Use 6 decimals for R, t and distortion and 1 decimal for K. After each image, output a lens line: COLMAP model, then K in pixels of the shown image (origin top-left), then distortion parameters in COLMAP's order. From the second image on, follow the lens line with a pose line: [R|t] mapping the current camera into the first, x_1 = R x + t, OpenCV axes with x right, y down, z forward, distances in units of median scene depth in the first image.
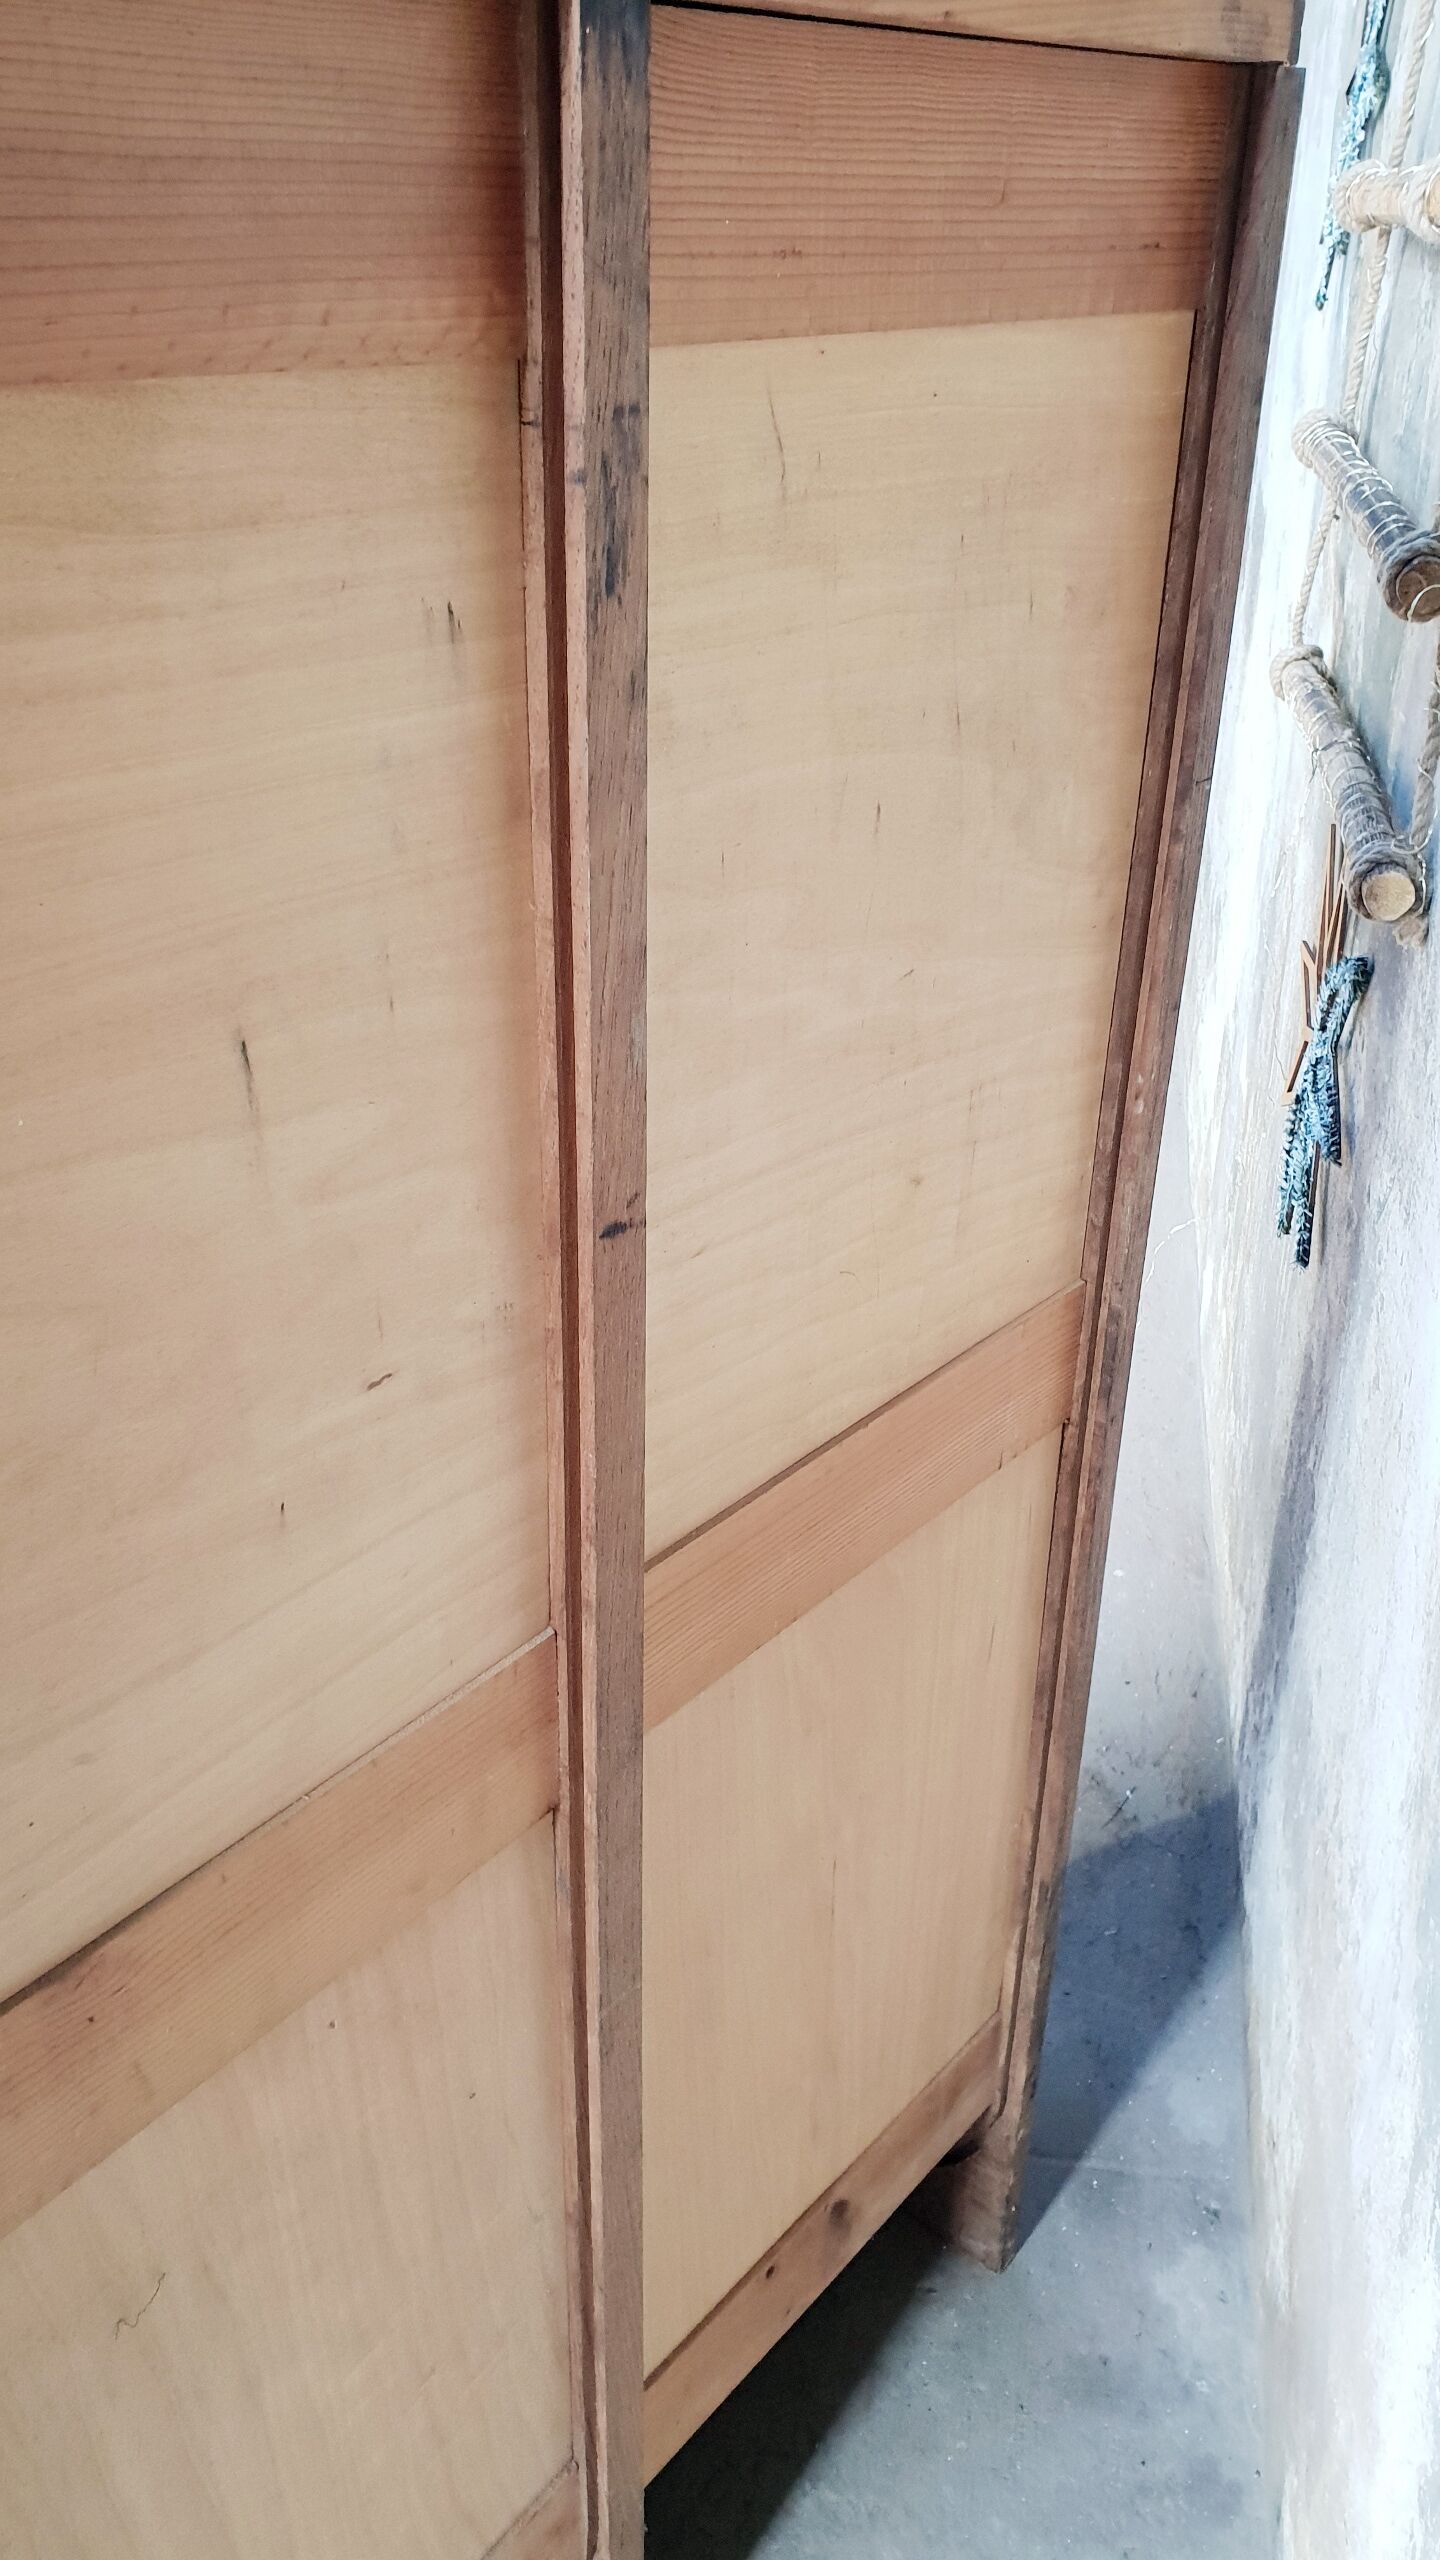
lens RADIAL K [[2012.7, 0, 734.2], [0, 2012.7, 1284.5], [0, 0, 1]] dist [-0.017758, 0.049429]
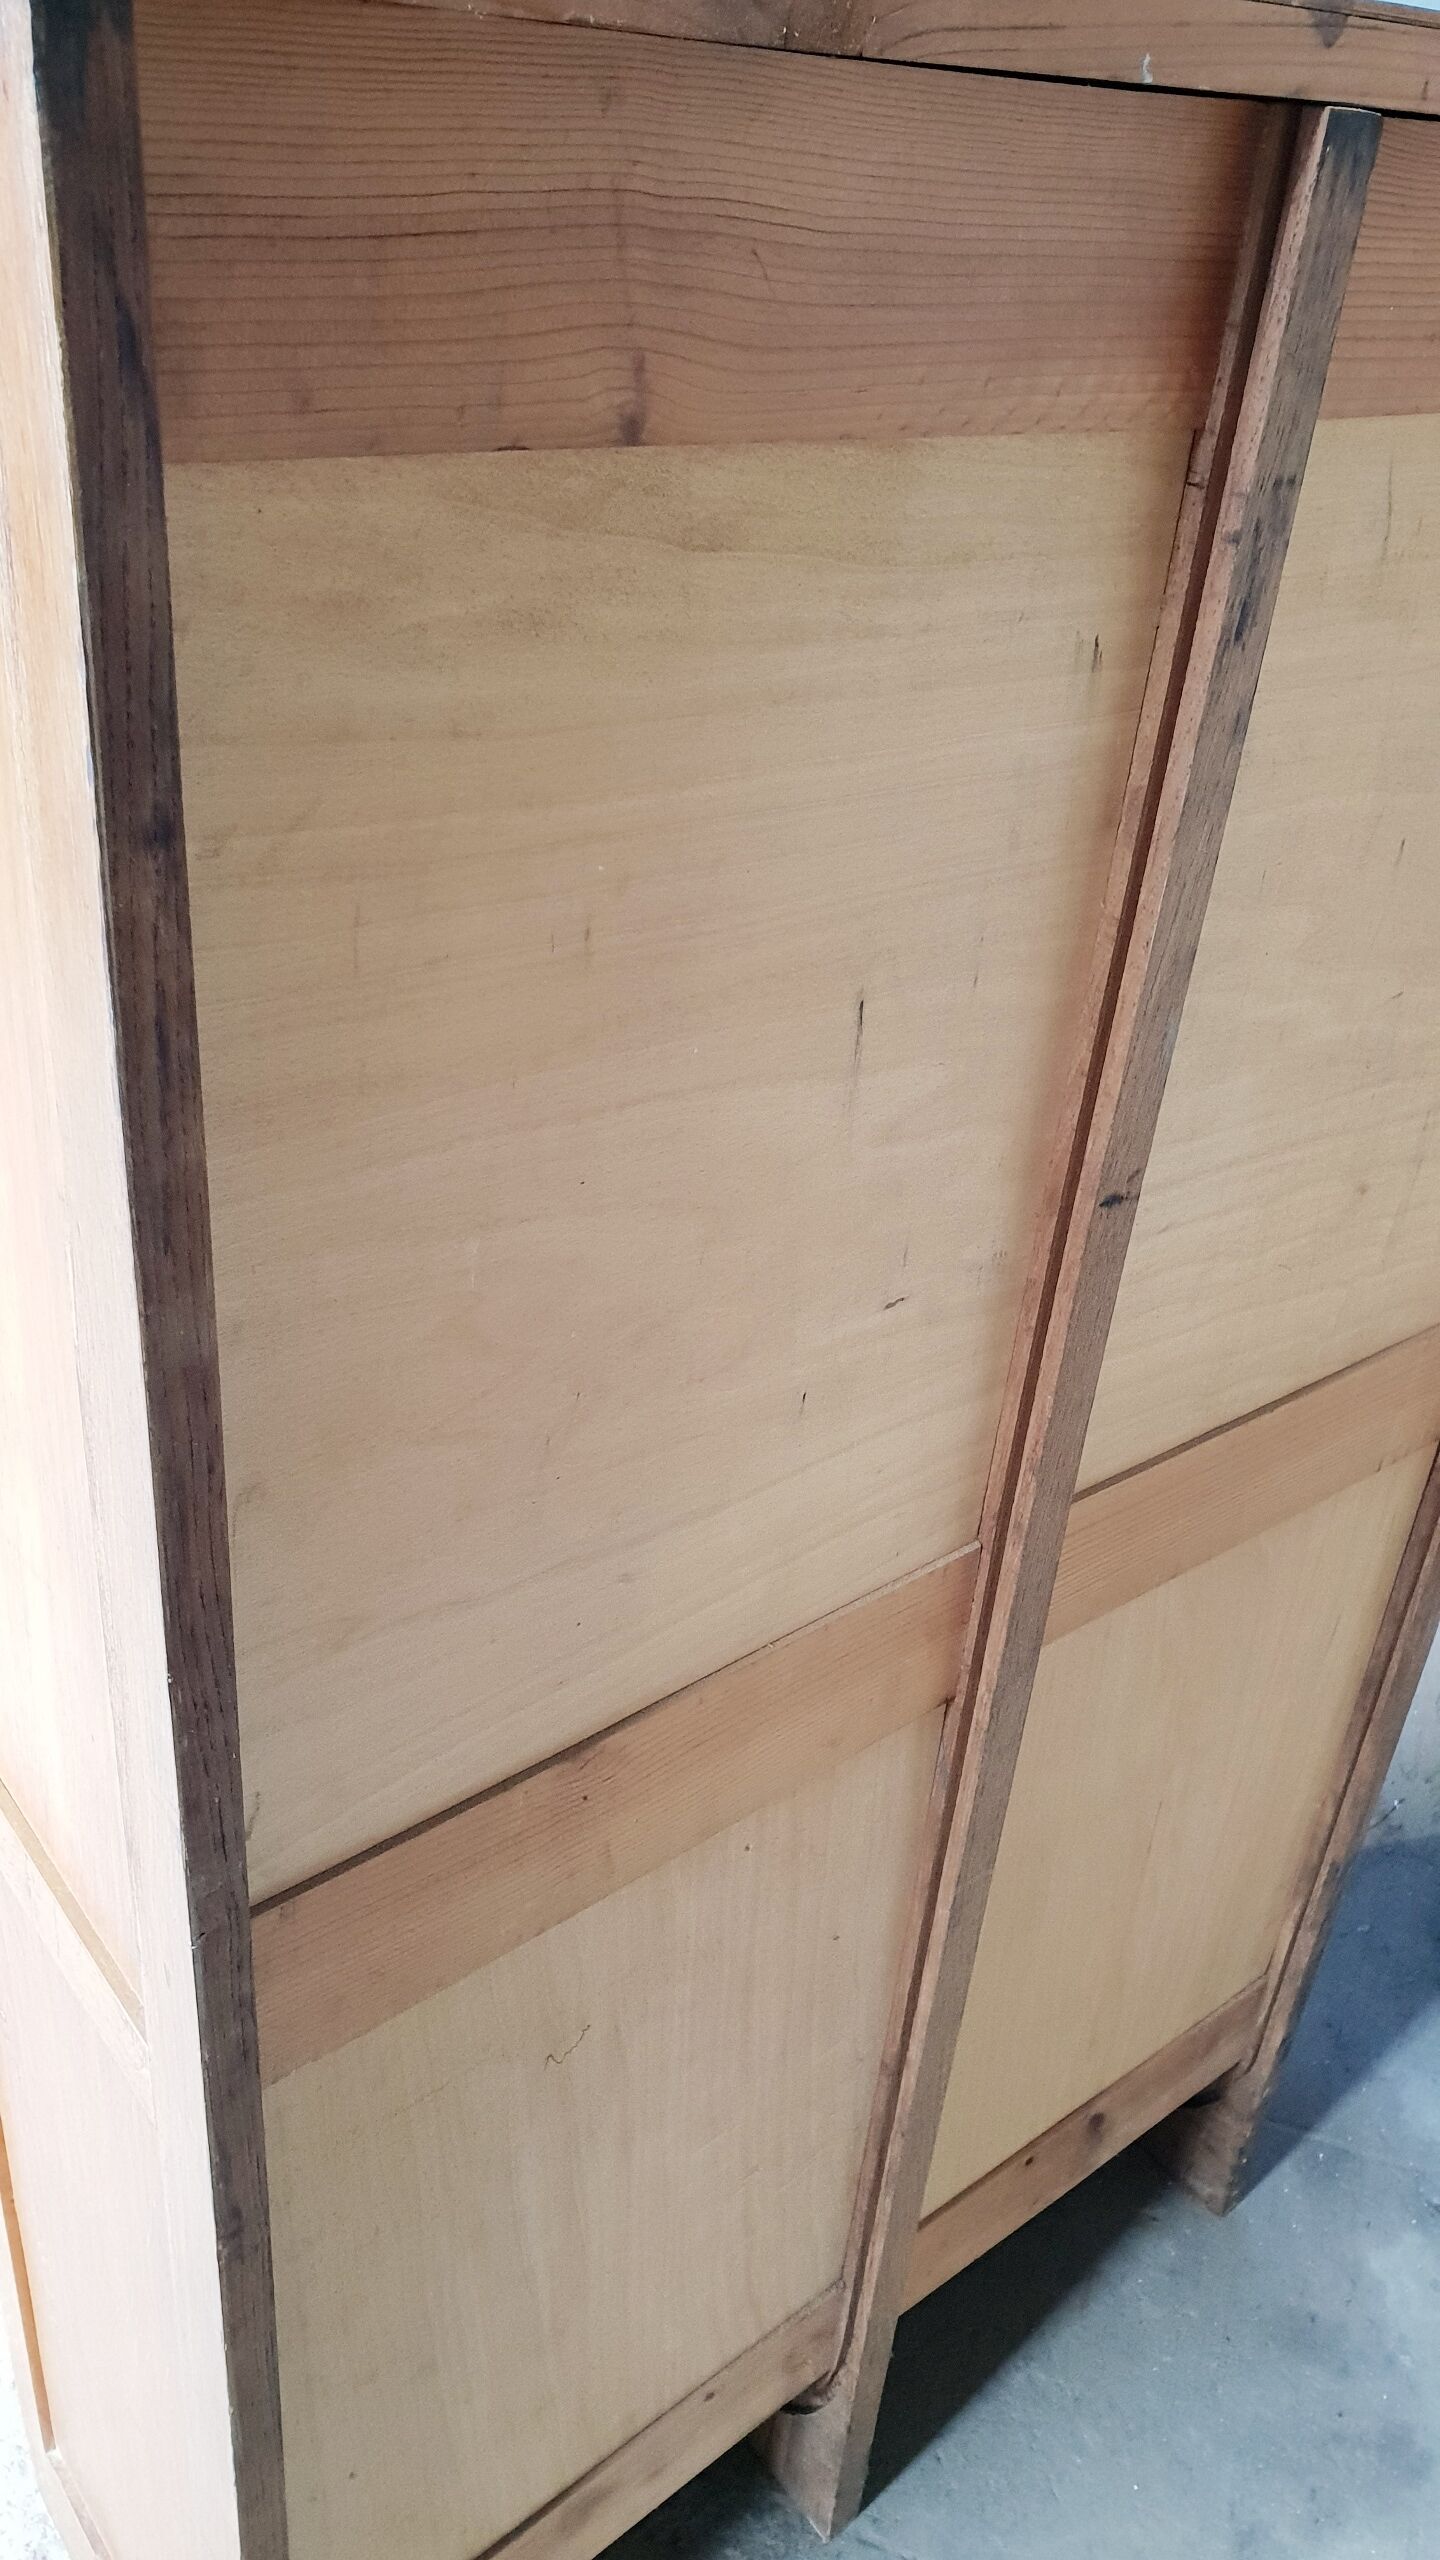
lens RADIAL K [[1995.8, 0, 718.5], [0, 1995.8, 1308.6], [0, 0, 1]] dist [-0.017604, 0.048846]
pose [[0.978923, 0.152197, -0.136184, -0.115296], [-0.146485, 0.987893, 0.051083, 0.007954], [0.142310, -0.030057, 0.989366, -0.128531]]
